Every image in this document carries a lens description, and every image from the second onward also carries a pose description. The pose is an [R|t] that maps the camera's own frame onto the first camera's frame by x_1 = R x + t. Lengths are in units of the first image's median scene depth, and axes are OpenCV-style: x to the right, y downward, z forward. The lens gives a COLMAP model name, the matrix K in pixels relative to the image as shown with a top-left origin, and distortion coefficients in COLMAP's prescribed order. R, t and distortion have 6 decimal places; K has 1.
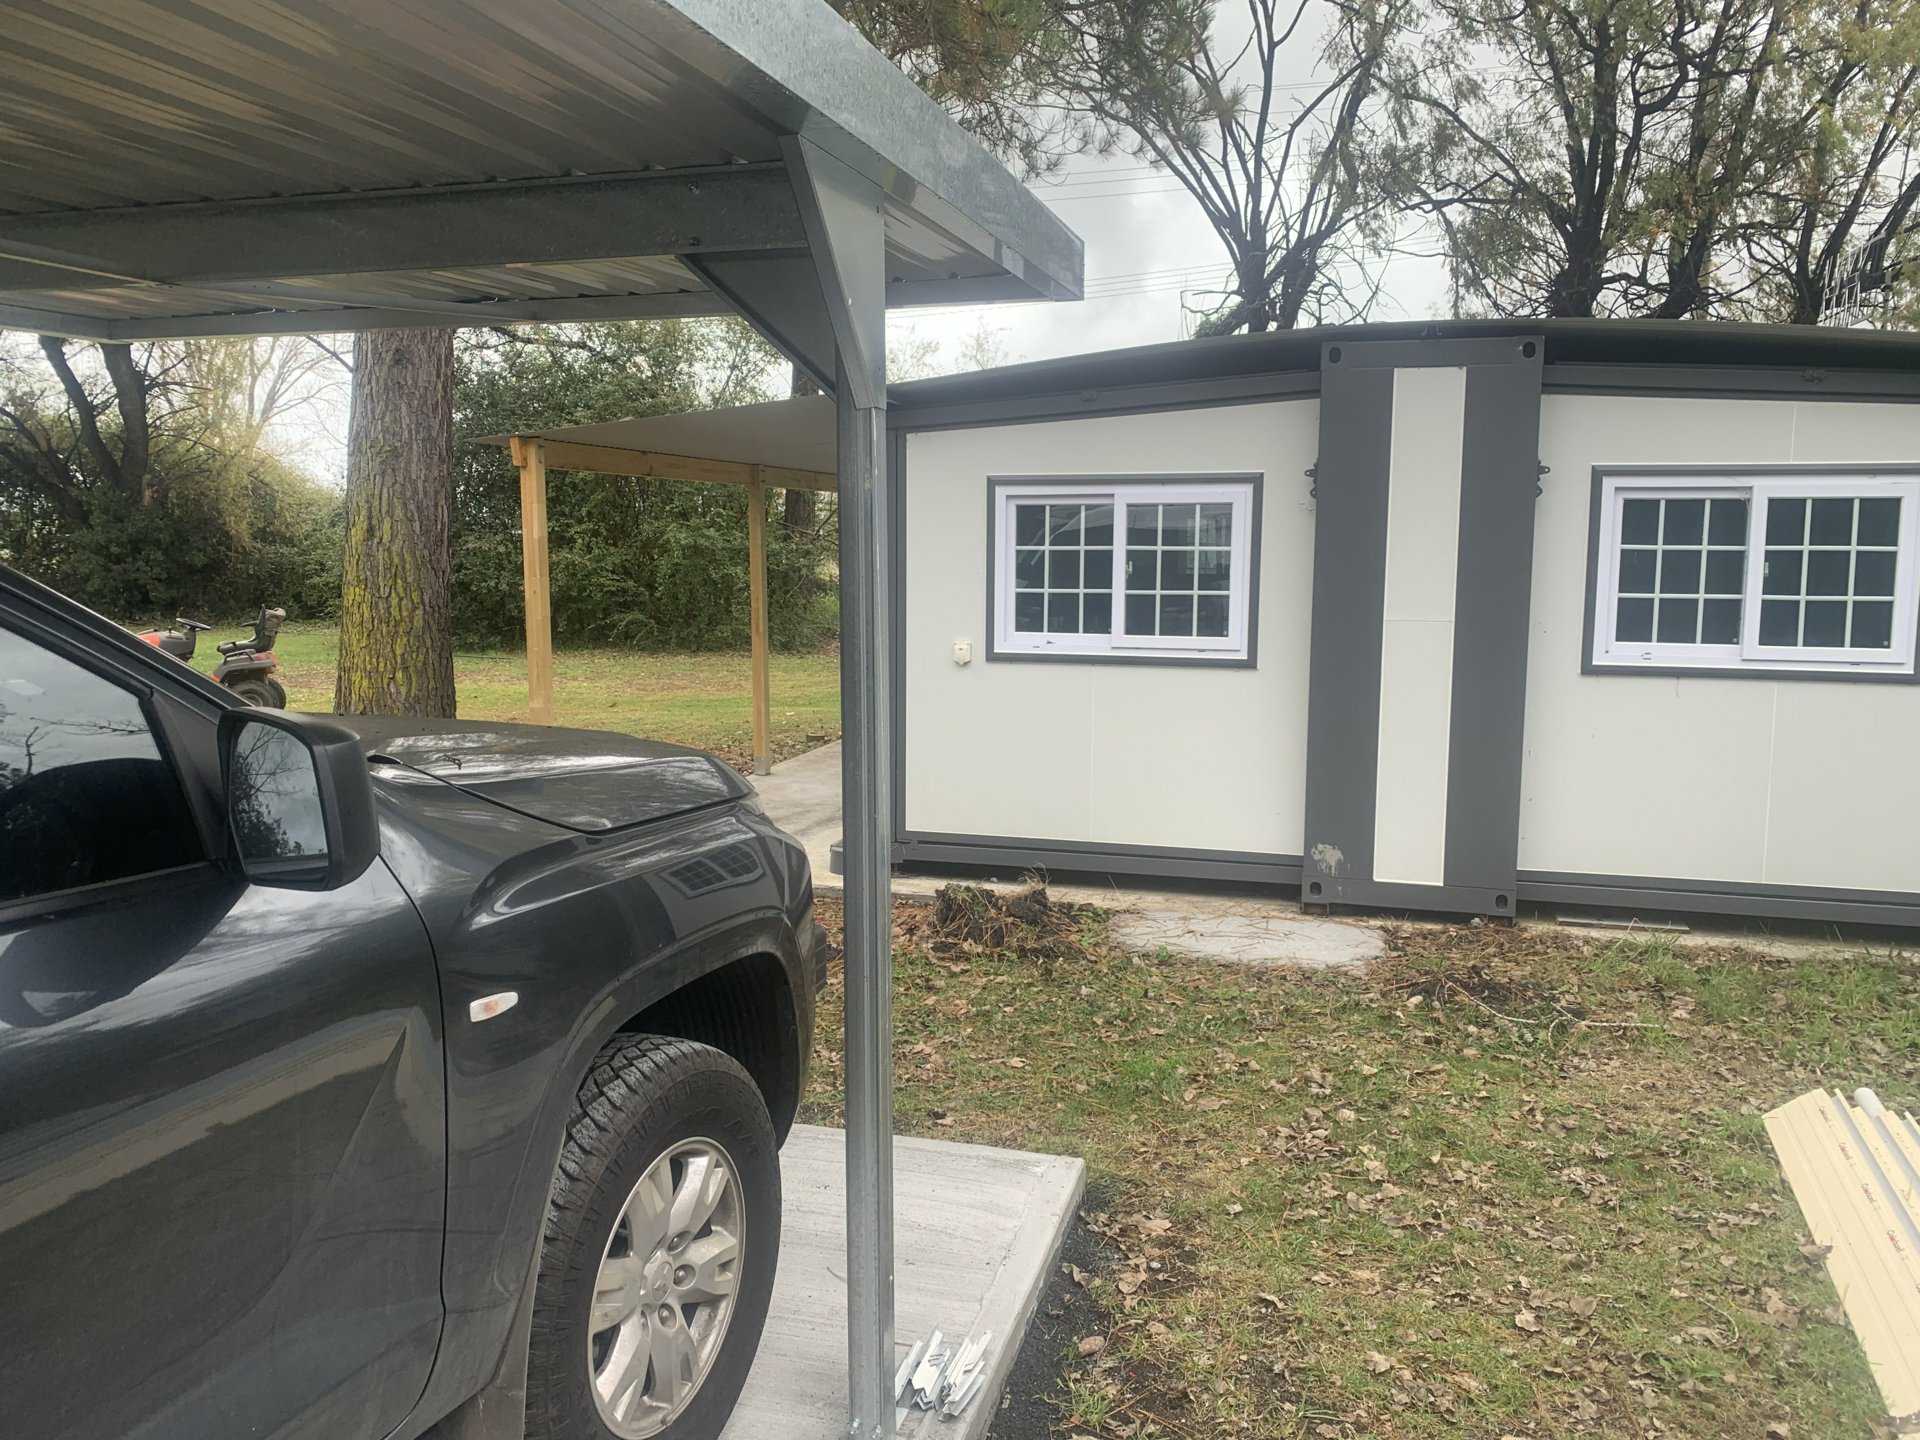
lens RADIAL K [[1441.1, 0, 960.0], [0, 1441.1, 720.0], [0, 0, 1]] dist [0.003802, -0.009700]
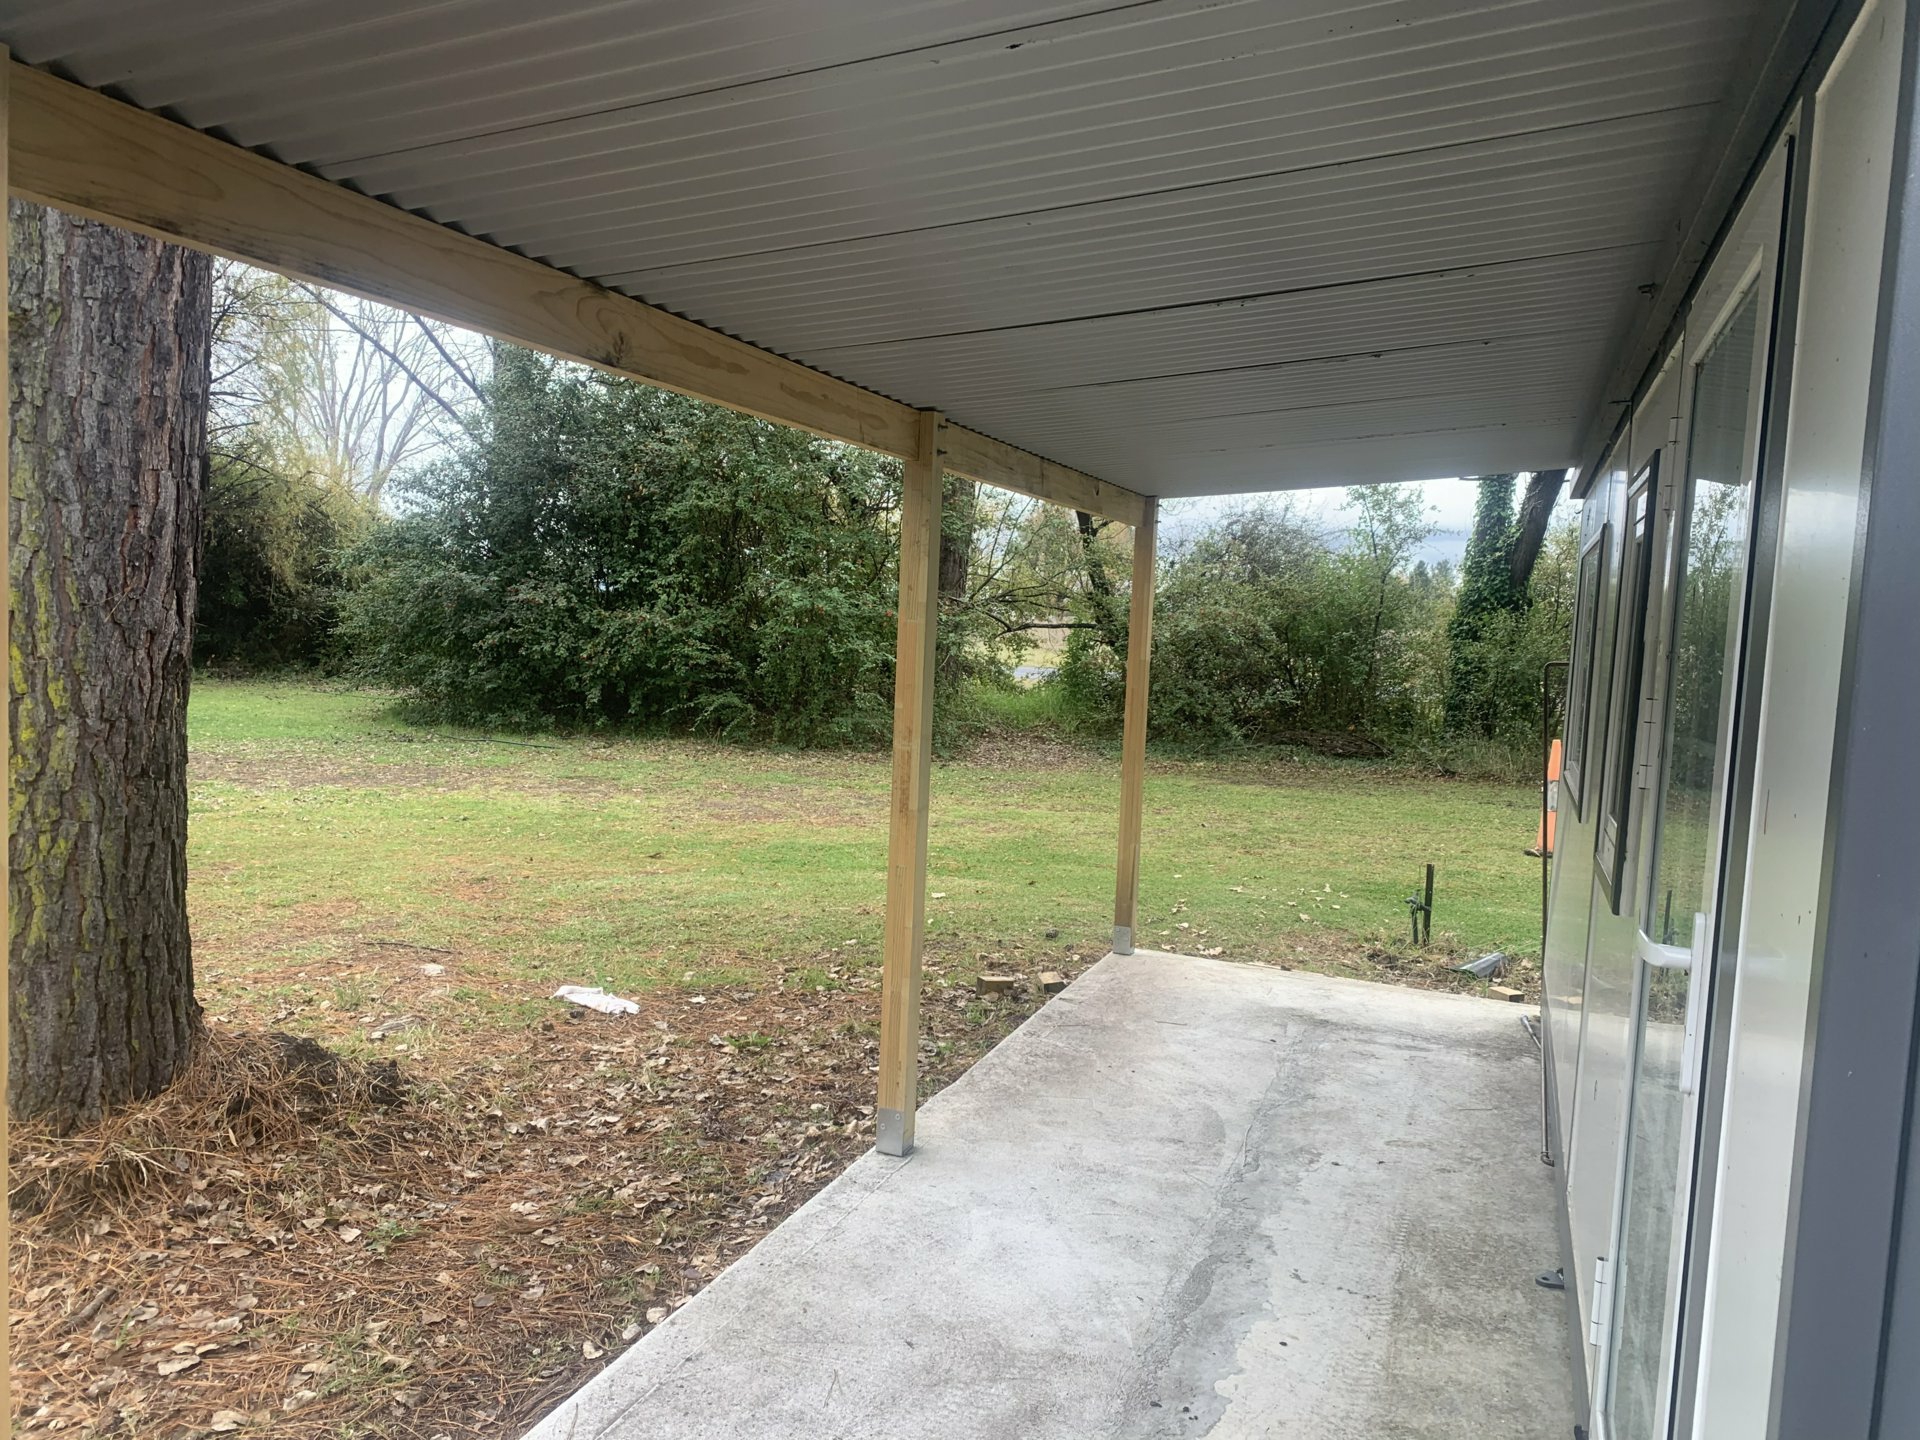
lens RADIAL K [[1441.1, 0, 960.0], [0, 1441.1, 720.0], [0, 0, 1]] dist [0.003802, -0.009700]
pose [[0.995062, 0.053711, -0.083468, -0.040098], [-0.058081, 0.997017, -0.050840, -0.029440], [0.080488, 0.055436, 0.995213, 0.255046]]
